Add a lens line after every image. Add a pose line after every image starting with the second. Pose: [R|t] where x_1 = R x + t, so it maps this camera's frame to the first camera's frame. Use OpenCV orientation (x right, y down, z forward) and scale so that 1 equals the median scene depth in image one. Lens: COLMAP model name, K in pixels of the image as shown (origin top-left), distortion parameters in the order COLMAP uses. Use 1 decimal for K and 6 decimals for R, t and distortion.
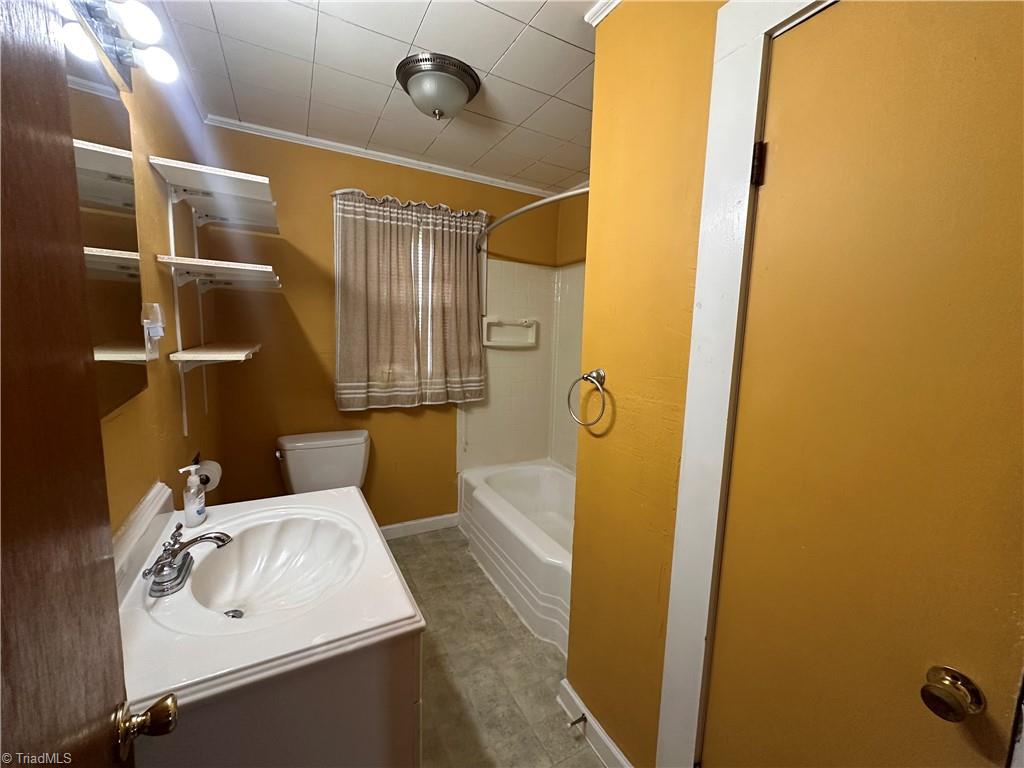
lens RADIAL K [[406.8, 0, 512.4], [0, 406.8, 381.4], [0, 0, 1]] dist [-0.003394, 0.000787]
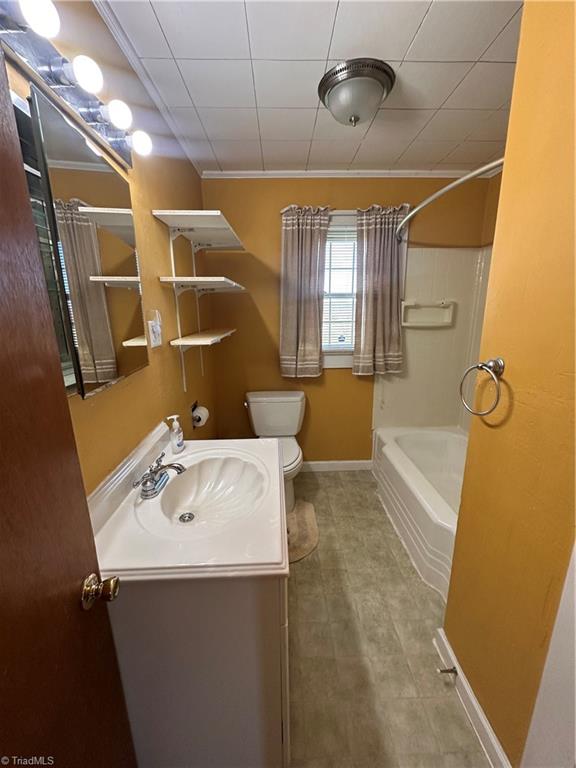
lens RADIAL K [[305.1, 0, 289.4], [0, 305.1, 383.8], [0, 0, 1]] dist [-0.003394, 0.000787]
pose [[0.893831, 0.064852, -0.443690, 0.075596], [-0.014886, 0.993232, 0.115187, -0.035532], [0.448158, -0.096353, 0.888747, 0.110644]]
